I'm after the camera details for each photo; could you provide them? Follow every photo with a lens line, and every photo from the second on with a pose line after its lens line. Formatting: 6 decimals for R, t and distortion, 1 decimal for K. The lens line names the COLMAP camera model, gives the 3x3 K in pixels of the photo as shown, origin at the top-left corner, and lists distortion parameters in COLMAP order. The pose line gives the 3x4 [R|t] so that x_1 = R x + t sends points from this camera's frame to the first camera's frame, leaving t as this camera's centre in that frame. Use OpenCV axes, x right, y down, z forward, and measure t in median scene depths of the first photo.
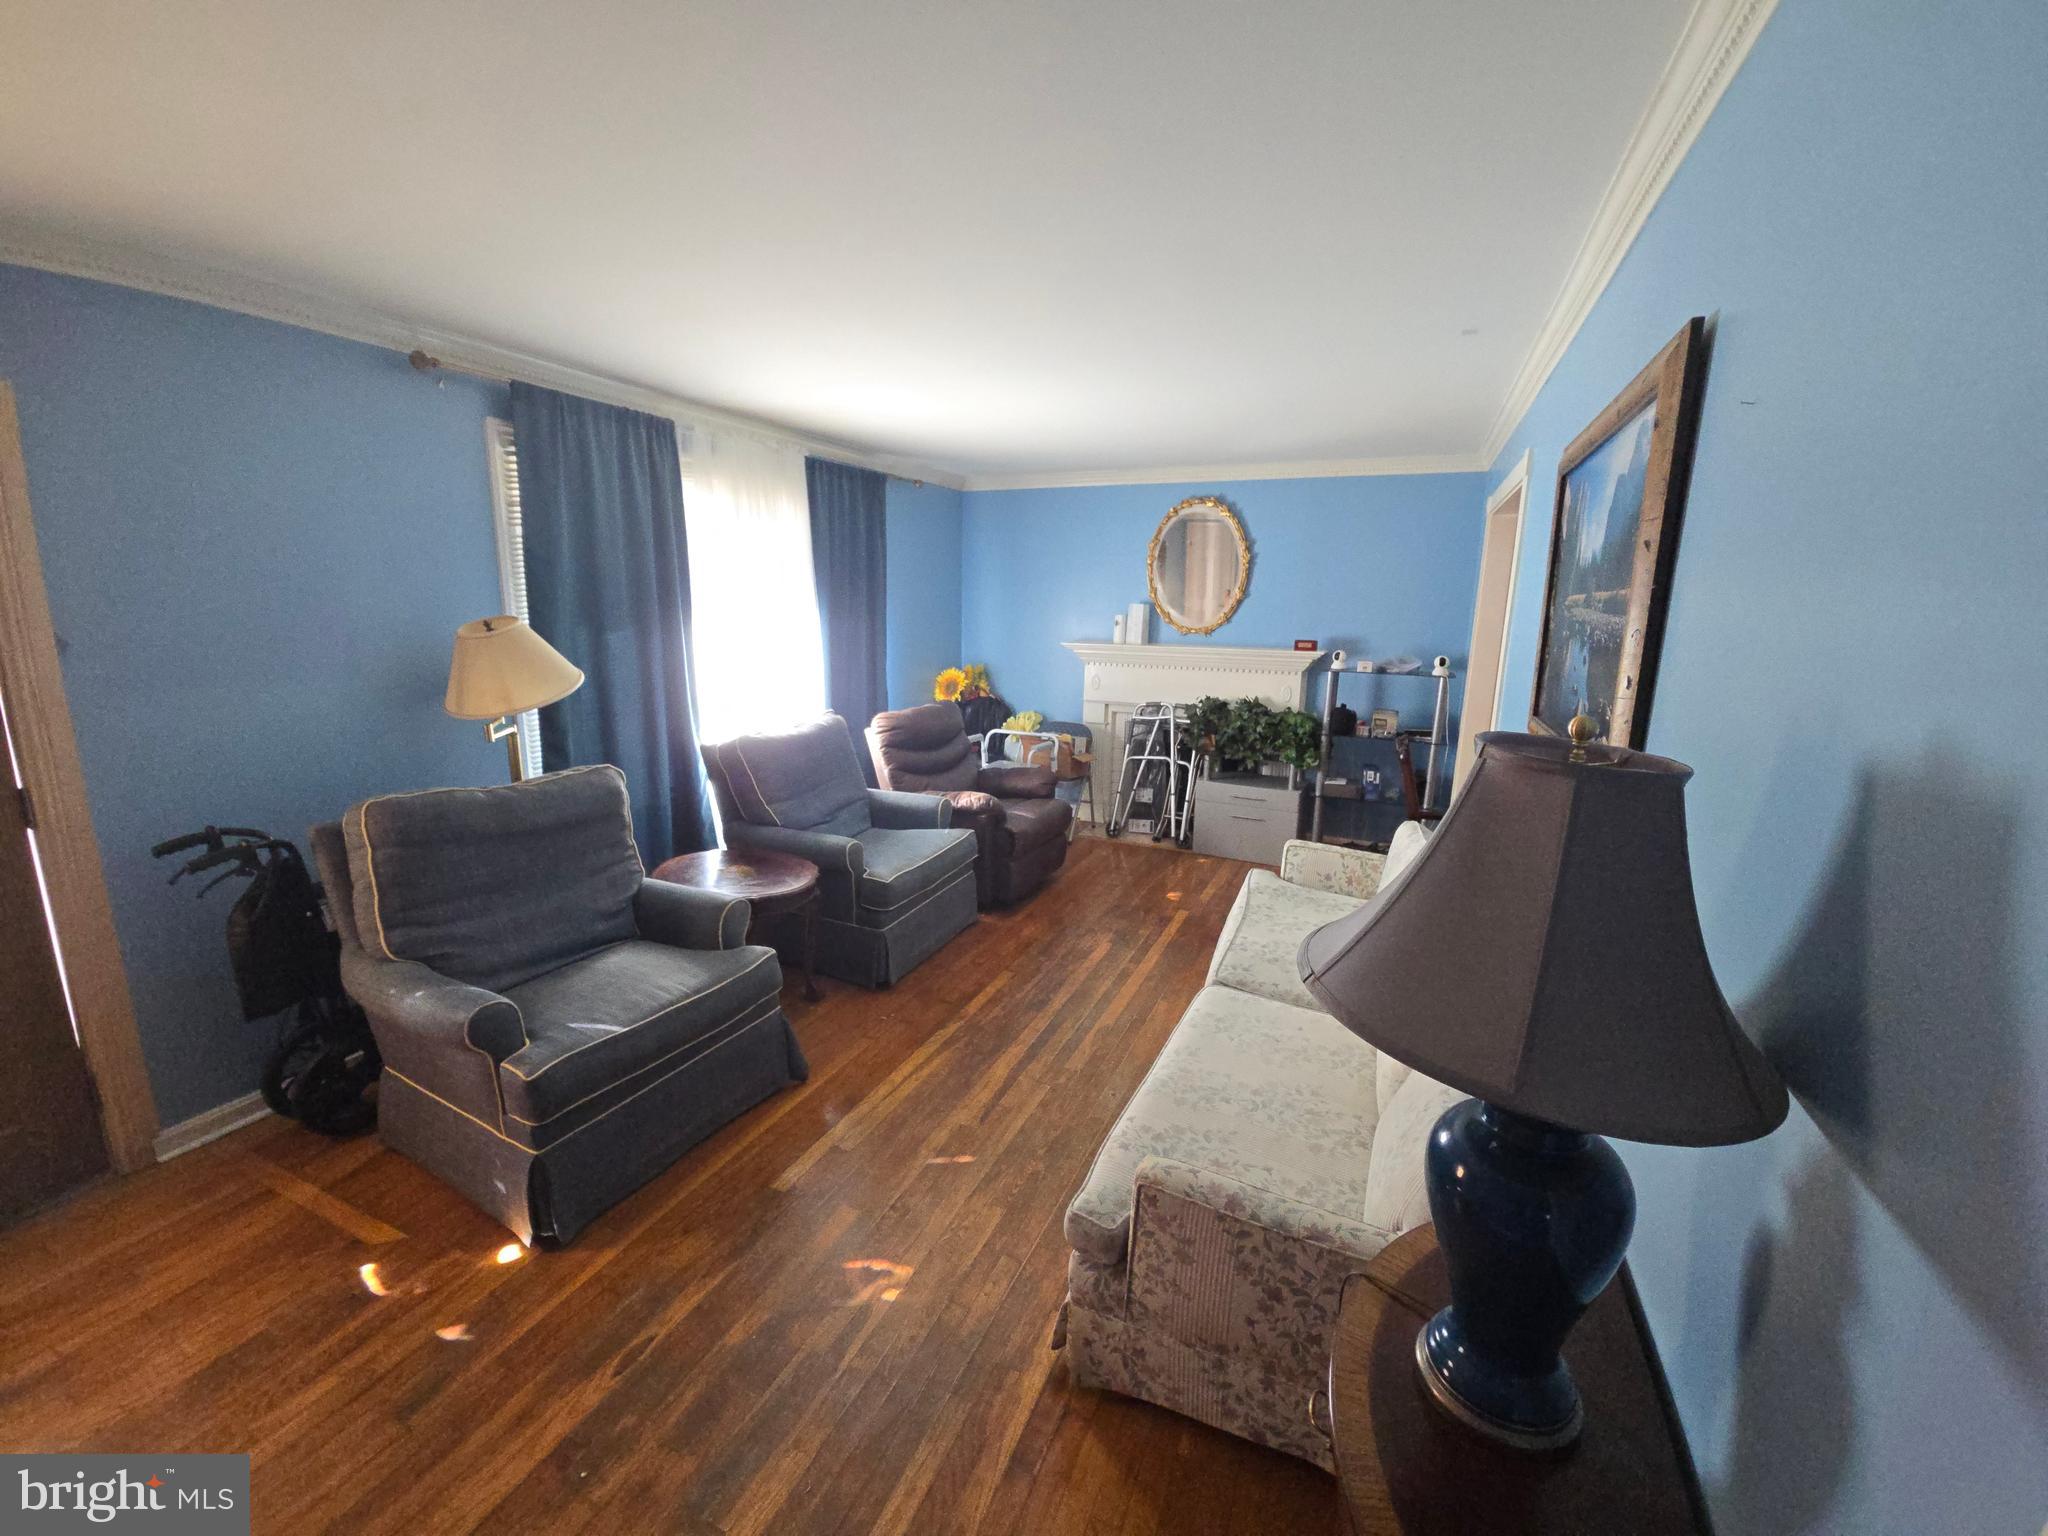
lens RADIAL K [[833.1, 0, 1015.3], [0, 833.1, 765.0], [0, 0, 1]] dist [0.000308, -0.000032]
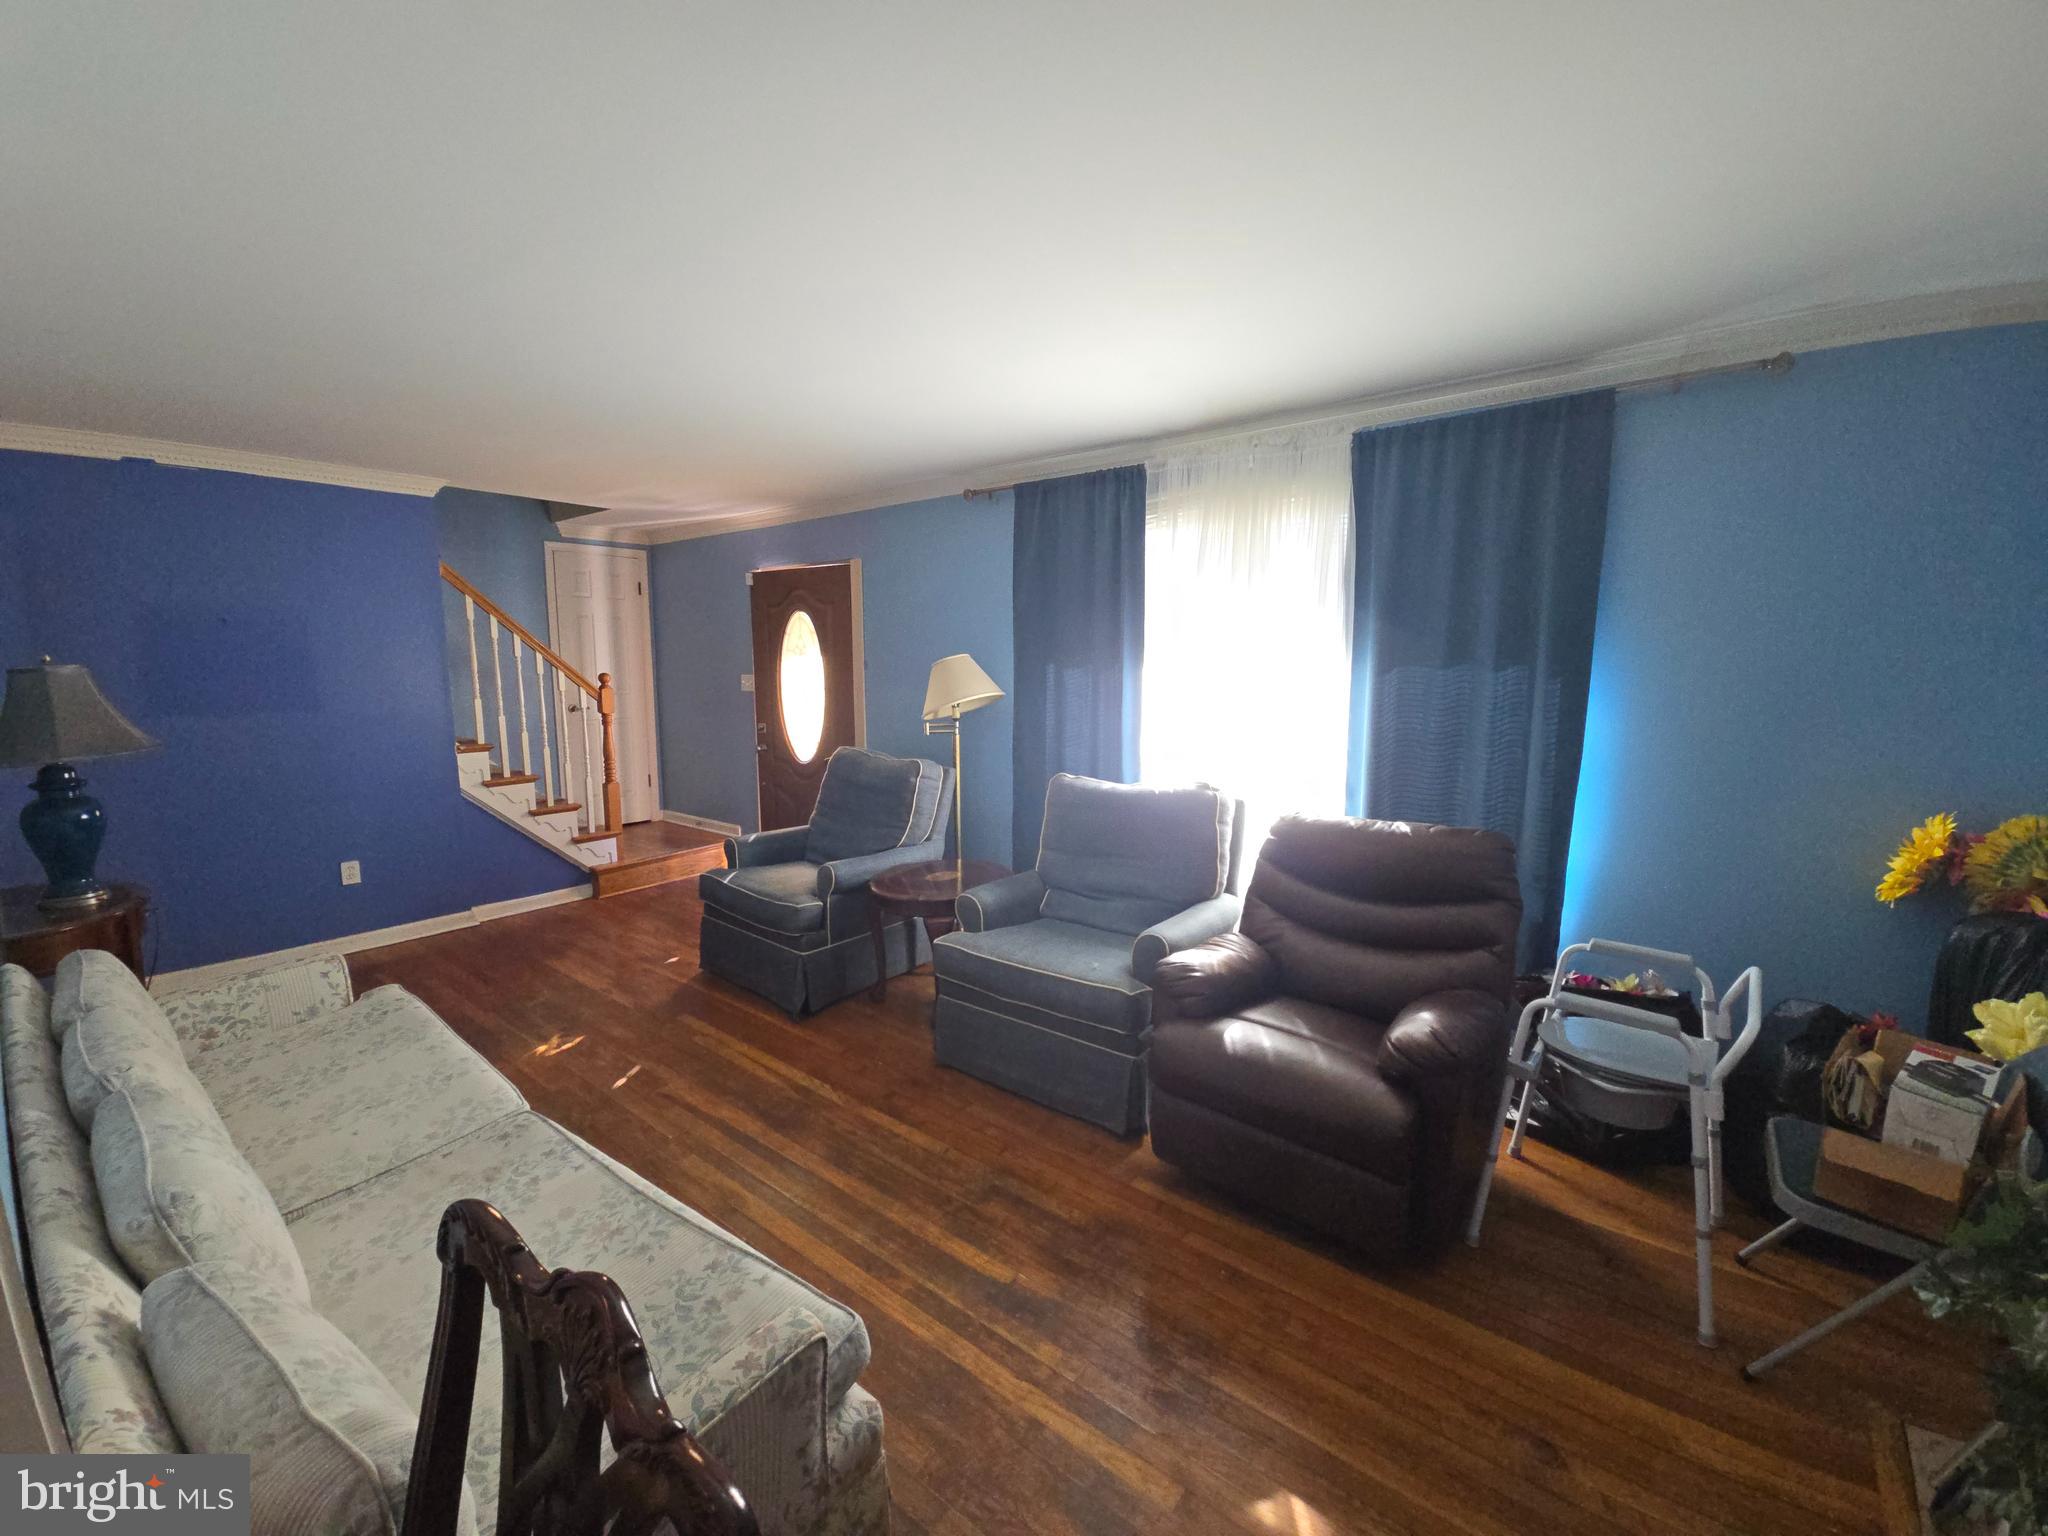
lens RADIAL K [[832.3, 0, 1024.0], [0, 832.3, 768.0], [0, 0, 1]] dist [-0.000171, 0.000008]
pose [[-0.239353, 0.105290, -0.965207, 0.618098], [-0.198630, 0.967768, 0.154825, -0.183281], [0.950398, 0.228777, -0.210724, 1.139521]]
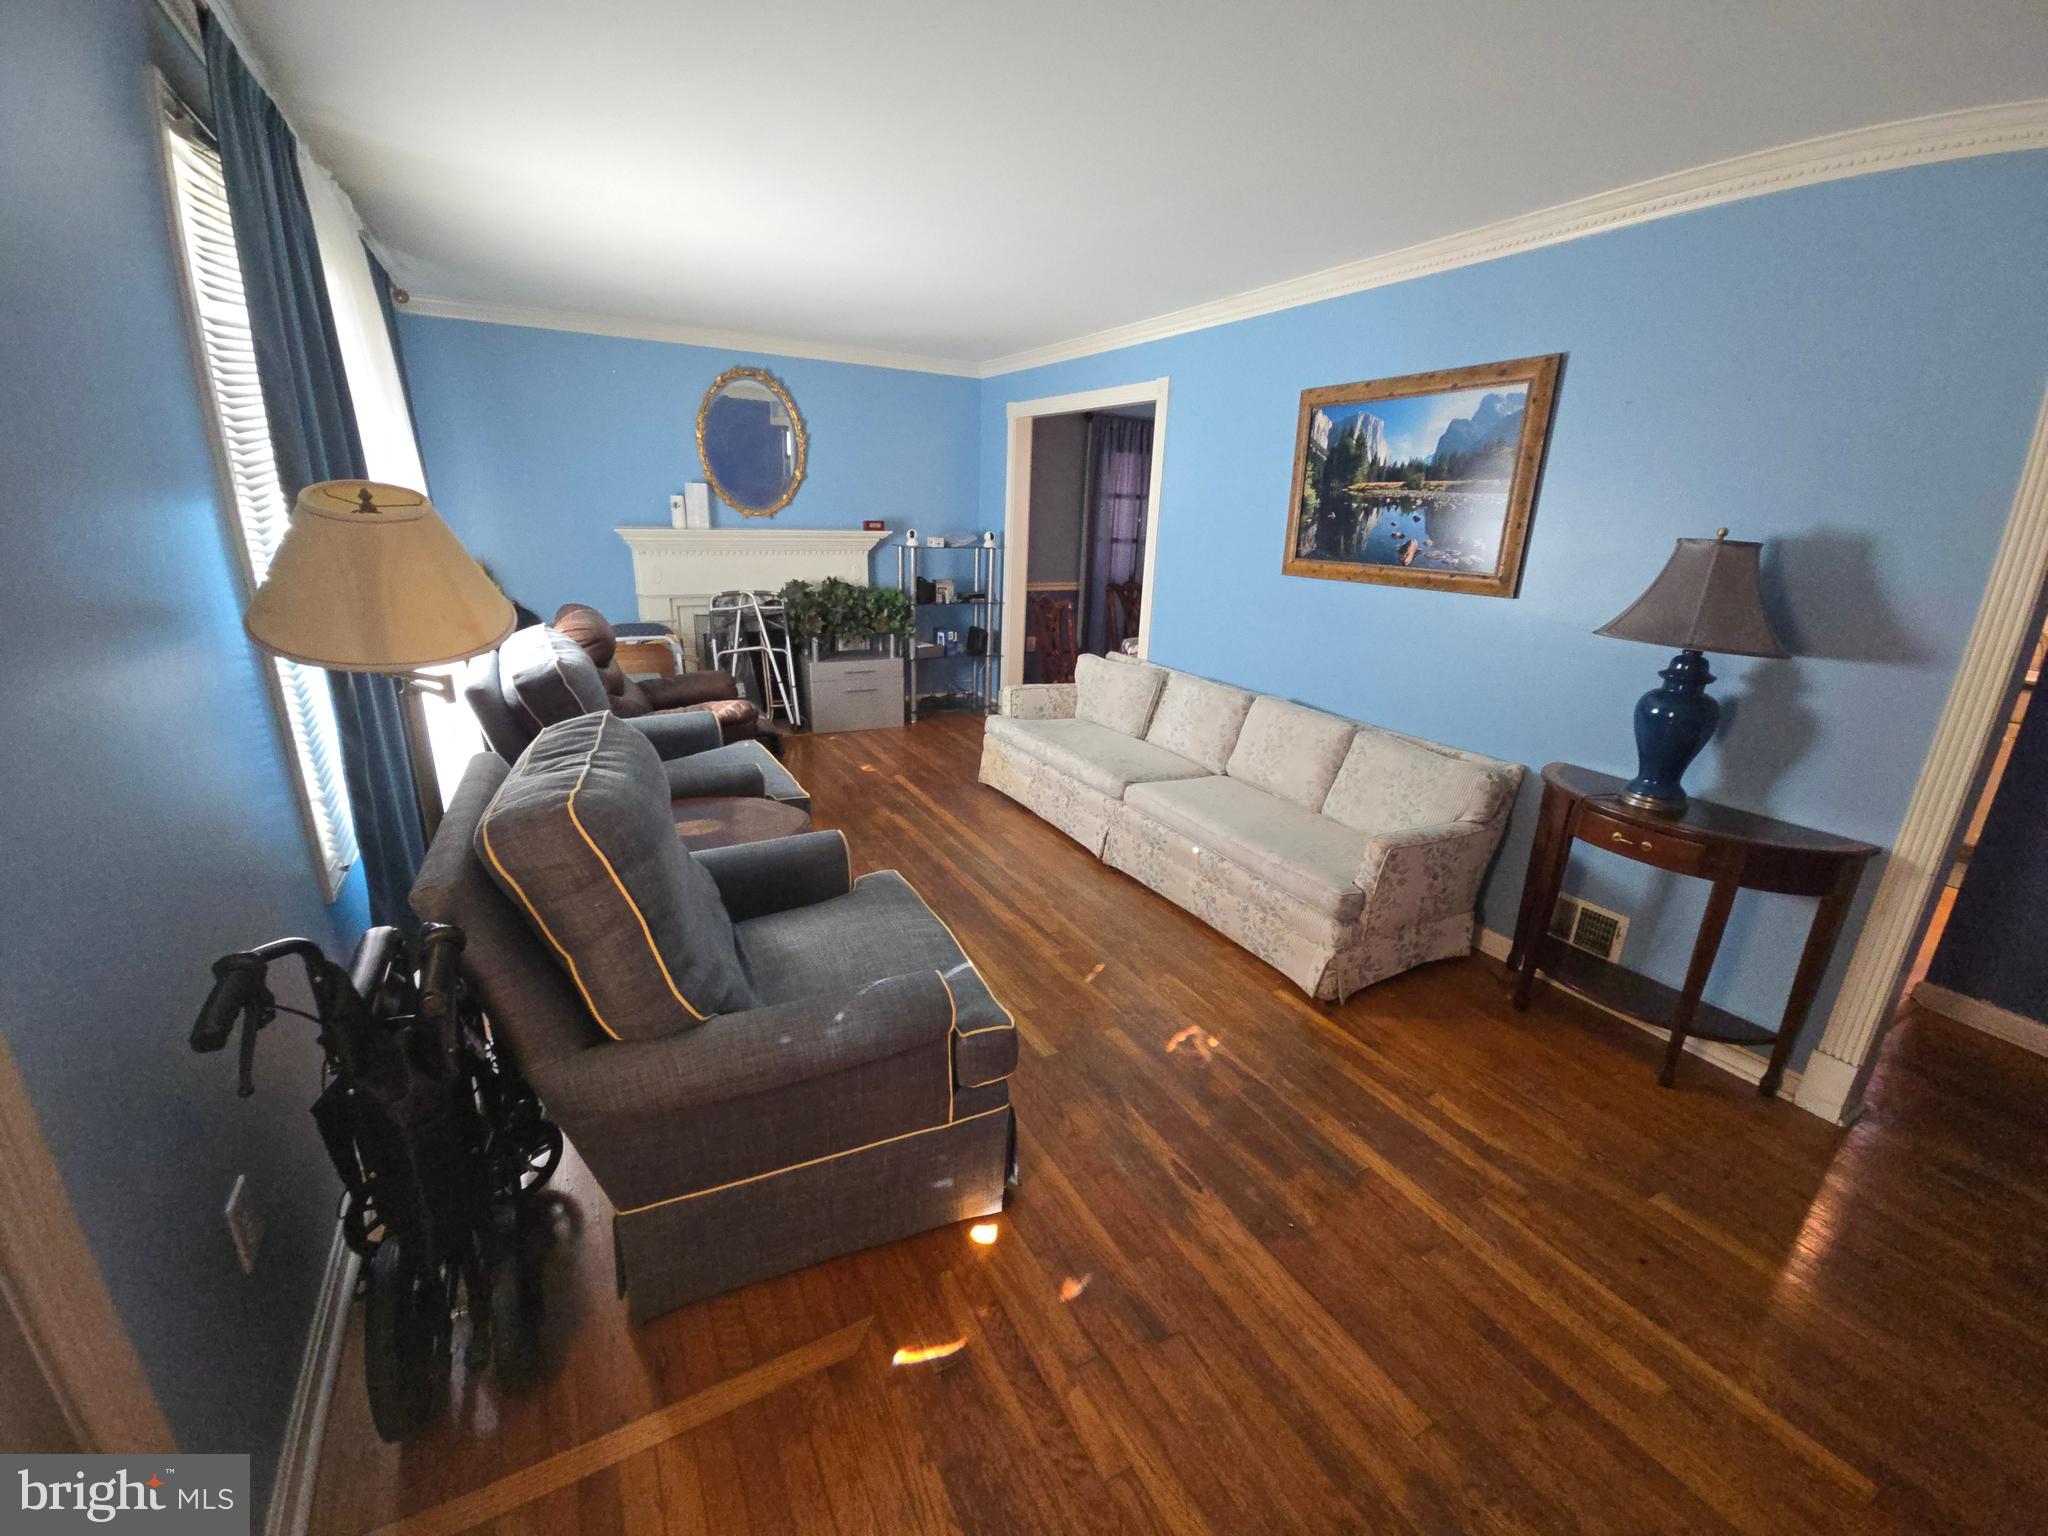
lens RADIAL K [[833.1, 0, 1015.3], [0, 833.1, 765.0], [0, 0, 1]] dist [0.000308, -0.000032]
pose [[0.598987, -0.239577, 0.764080, -0.646927], [0.139164, 0.970819, 0.195305, -0.036313], [-0.788574, -0.010653, 0.614848, 0.246631]]
